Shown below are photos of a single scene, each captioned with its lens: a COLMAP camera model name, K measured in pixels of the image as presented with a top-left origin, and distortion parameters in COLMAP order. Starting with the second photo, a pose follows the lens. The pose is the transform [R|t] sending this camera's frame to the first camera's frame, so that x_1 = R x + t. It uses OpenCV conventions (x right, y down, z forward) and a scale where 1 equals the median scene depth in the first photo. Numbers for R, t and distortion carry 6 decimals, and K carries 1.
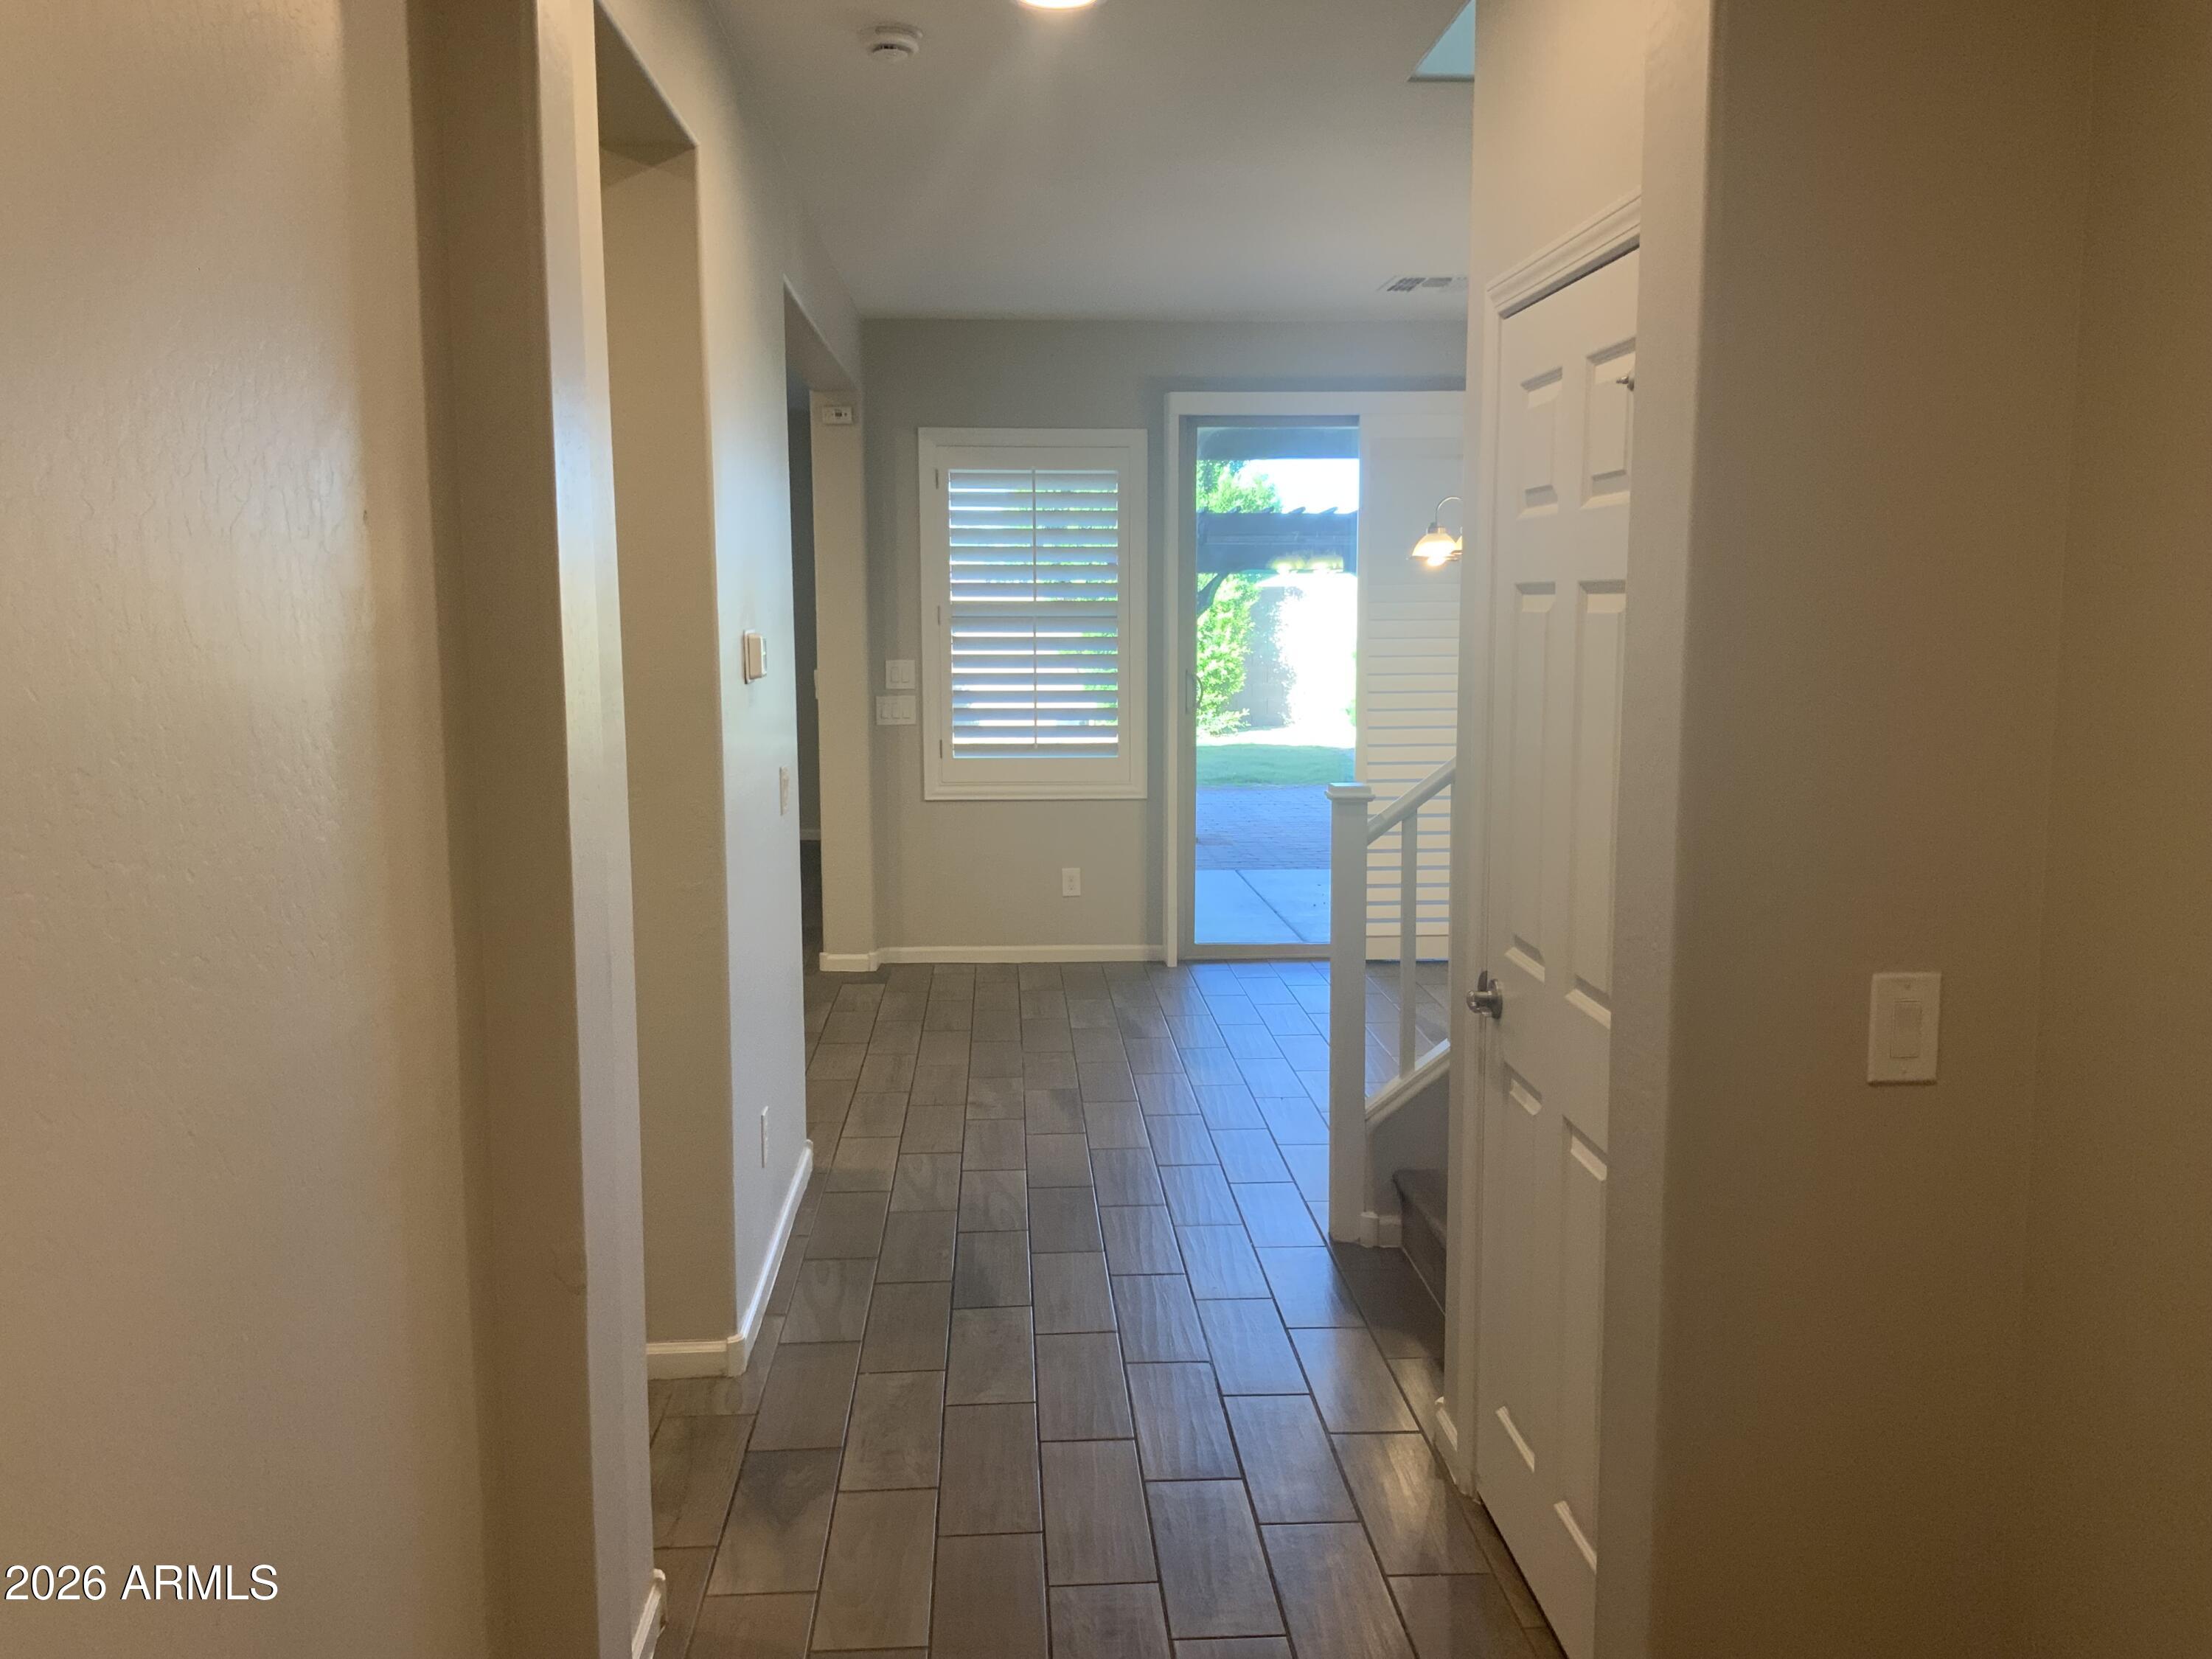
lens RADIAL K [[1782.4, 0, 1102.5], [0, 1782.4, 815.2], [0, 0, 1]] dist [0.075576, -0.139225]
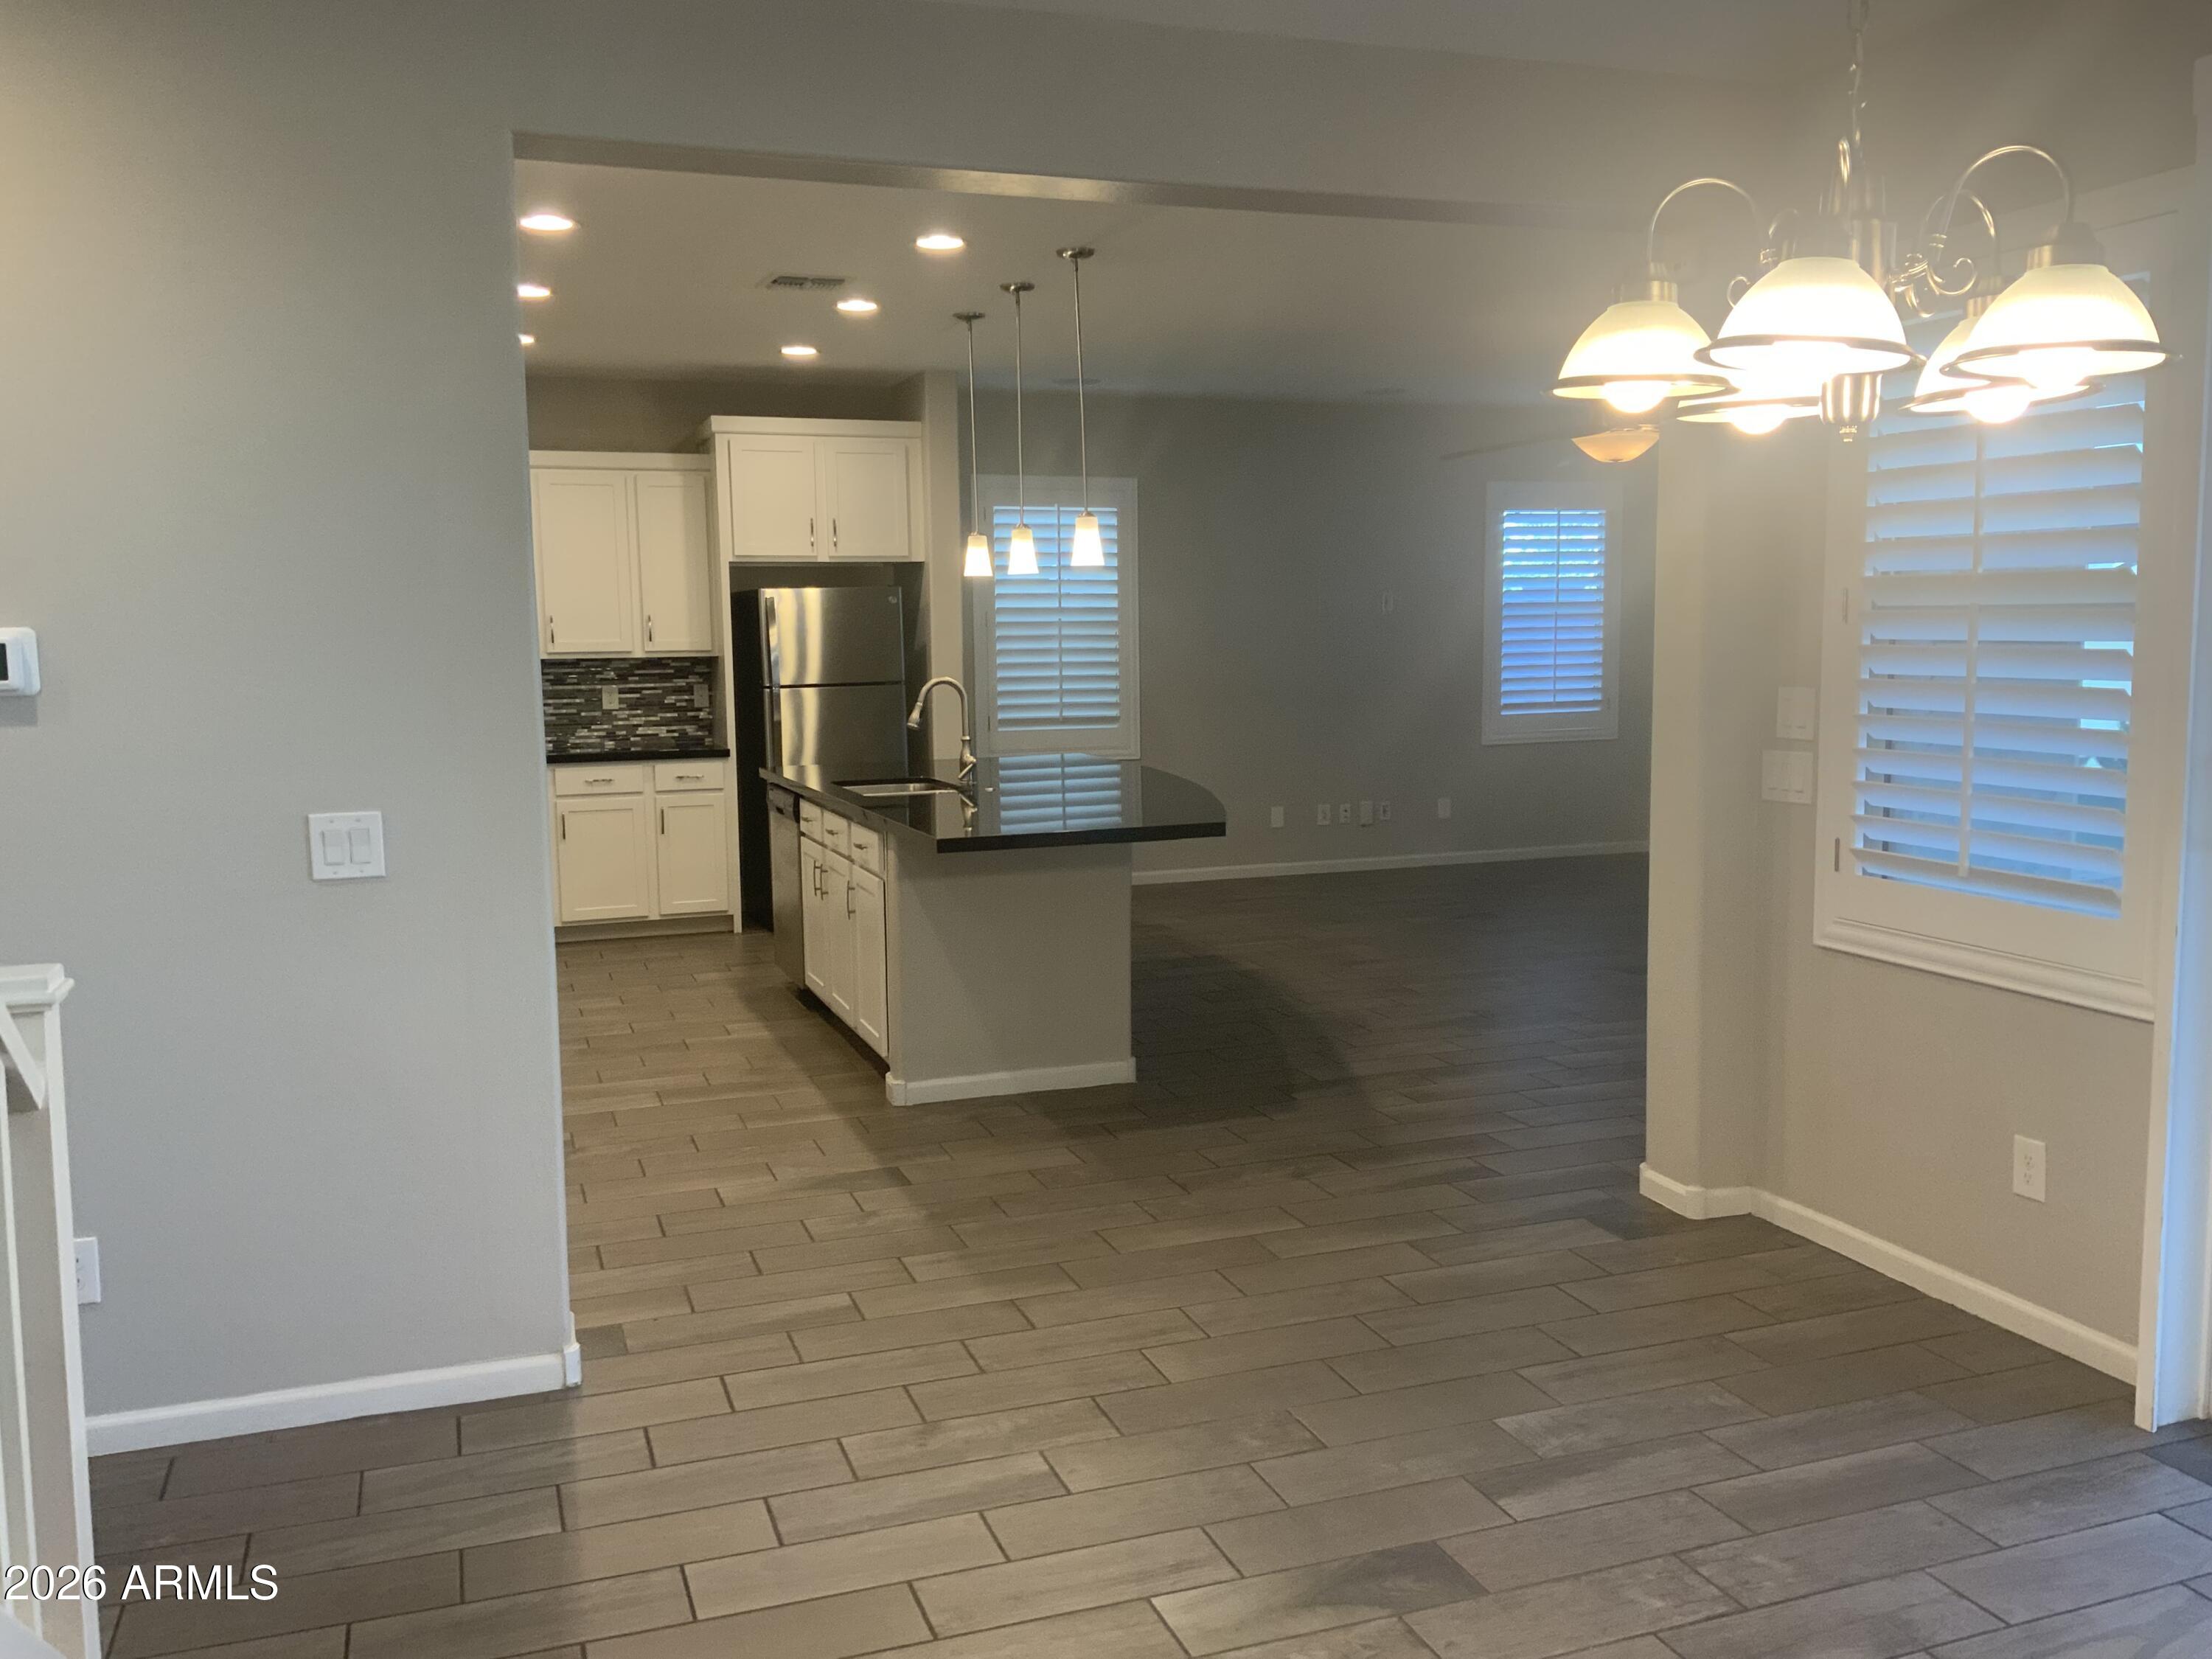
lens RADIAL K [[1782.4, 0, 1102.5], [0, 1782.4, 815.2], [0, 0, 1]] dist [0.075576, -0.139225]
pose [[0.281249, 0.100149, -0.954395, 0.362377], [-0.102728, 0.991967, 0.073819, -0.066298], [0.954121, 0.077282, 0.289277, 0.634546]]
